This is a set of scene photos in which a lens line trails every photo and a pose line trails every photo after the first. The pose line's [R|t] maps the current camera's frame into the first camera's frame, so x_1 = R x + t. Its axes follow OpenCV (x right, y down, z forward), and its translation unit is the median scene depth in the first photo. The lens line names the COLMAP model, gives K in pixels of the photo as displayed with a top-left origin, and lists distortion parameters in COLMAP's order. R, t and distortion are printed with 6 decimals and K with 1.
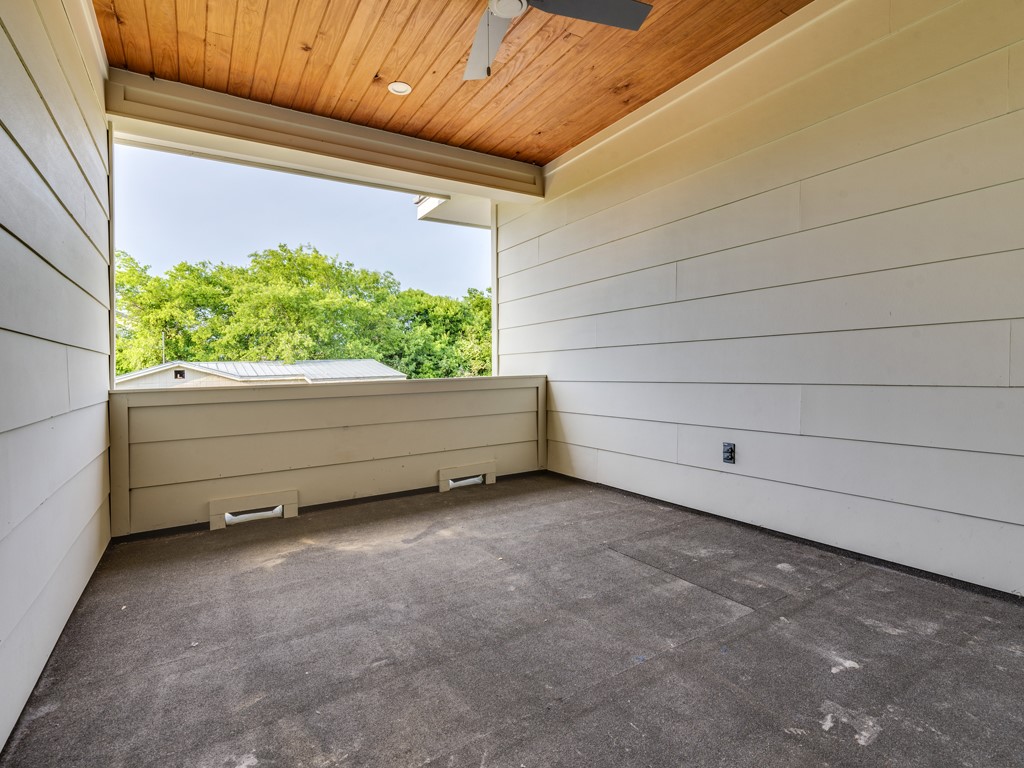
lens RADIAL K [[511.1, 0, 511.1], [0, 511.1, 379.7], [0, 0, 1]] dist [0.004418, -0.000718]
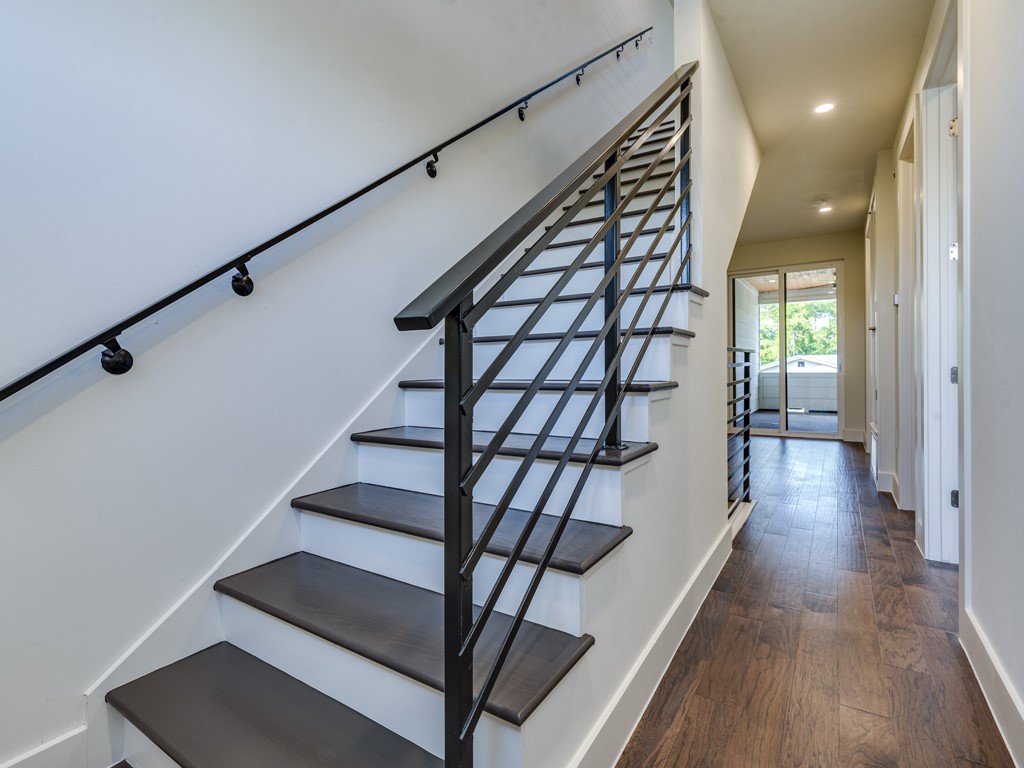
lens RADIAL K [[511.1, 0, 509.7], [0, 511.1, 373.7], [0, 0, 1]] dist [0.004418, -0.000718]
pose [[0.432750, 0.020107, -0.901290, 0.251244], [-0.009637, 0.999797, 0.017678, -0.000535], [0.901463, 0.001035, 0.432856, -0.311004]]
